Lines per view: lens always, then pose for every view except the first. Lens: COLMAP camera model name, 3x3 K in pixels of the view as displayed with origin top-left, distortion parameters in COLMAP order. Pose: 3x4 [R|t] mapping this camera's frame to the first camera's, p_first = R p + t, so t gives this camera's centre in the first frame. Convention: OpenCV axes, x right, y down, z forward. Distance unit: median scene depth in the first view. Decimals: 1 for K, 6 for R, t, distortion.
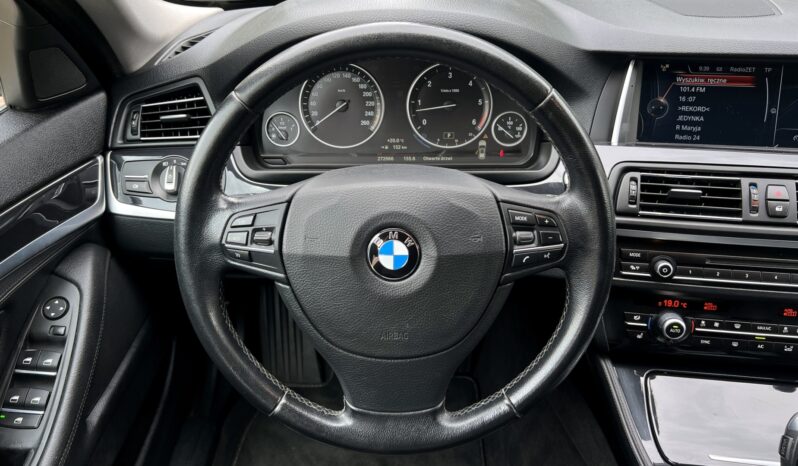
lens RADIAL K [[616.7, 0, 399.7], [0, 616.7, 234.1], [0, 0, 1]] dist [0.056820, -0.062521]
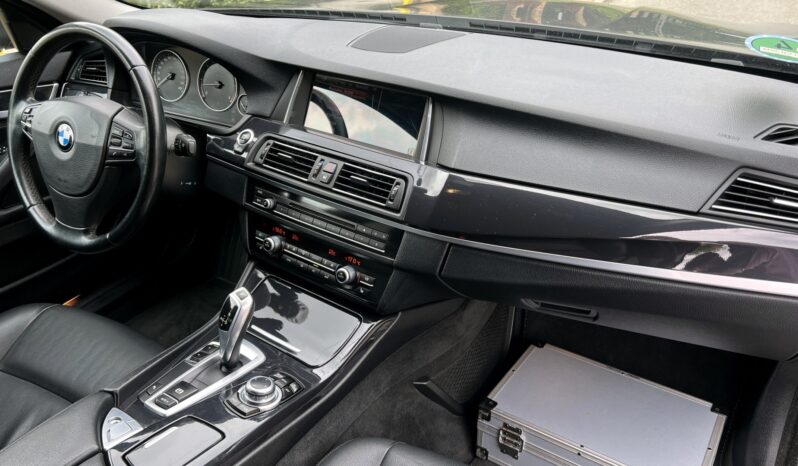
lens RADIAL K [[616.7, 0, 399.4], [0, 616.7, 247.9], [0, 0, 1]] dist [0.056820, -0.062521]
pose [[0.871693, 0.245295, -0.424242, 1.375443], [-0.251725, 0.966894, 0.041834, 0.015592], [0.420459, 0.070326, 0.904582, -0.240138]]
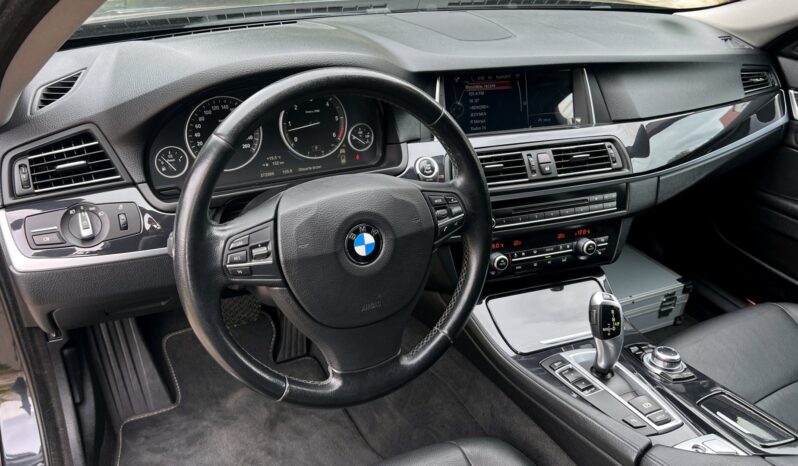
lens RADIAL K [[616.7, 0, 389.0], [0, 616.7, 231.1], [0, 0, 1]] dist [0.056820, -0.062521]
pose [[0.869817, -0.189343, 0.455595, -0.411588], [0.189027, 0.980858, 0.046751, -0.033362], [-0.455726, 0.045455, 0.888959, -0.136932]]
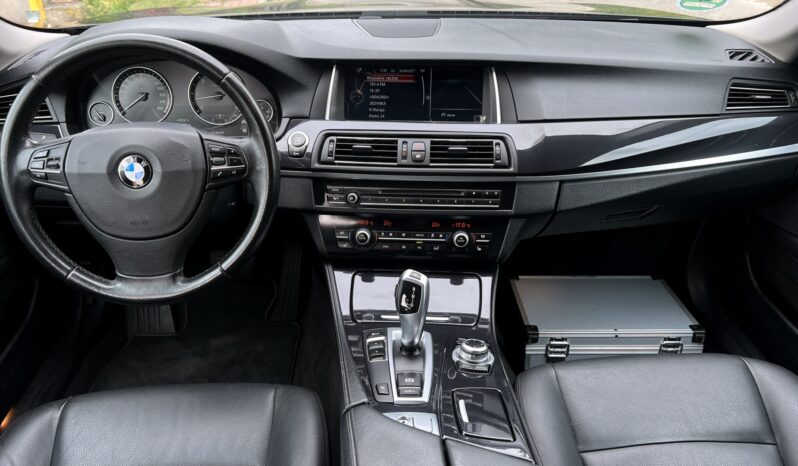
lens RADIAL K [[616.7, 0, 398.6], [0, 616.7, 240.6], [0, 0, 1]] dist [0.056820, -0.062521]
pose [[0.996720, -0.027973, 0.075937, 0.417061], [0.032005, 0.998112, -0.052415, 0.243113], [-0.074328, 0.054674, 0.995734, -0.517386]]
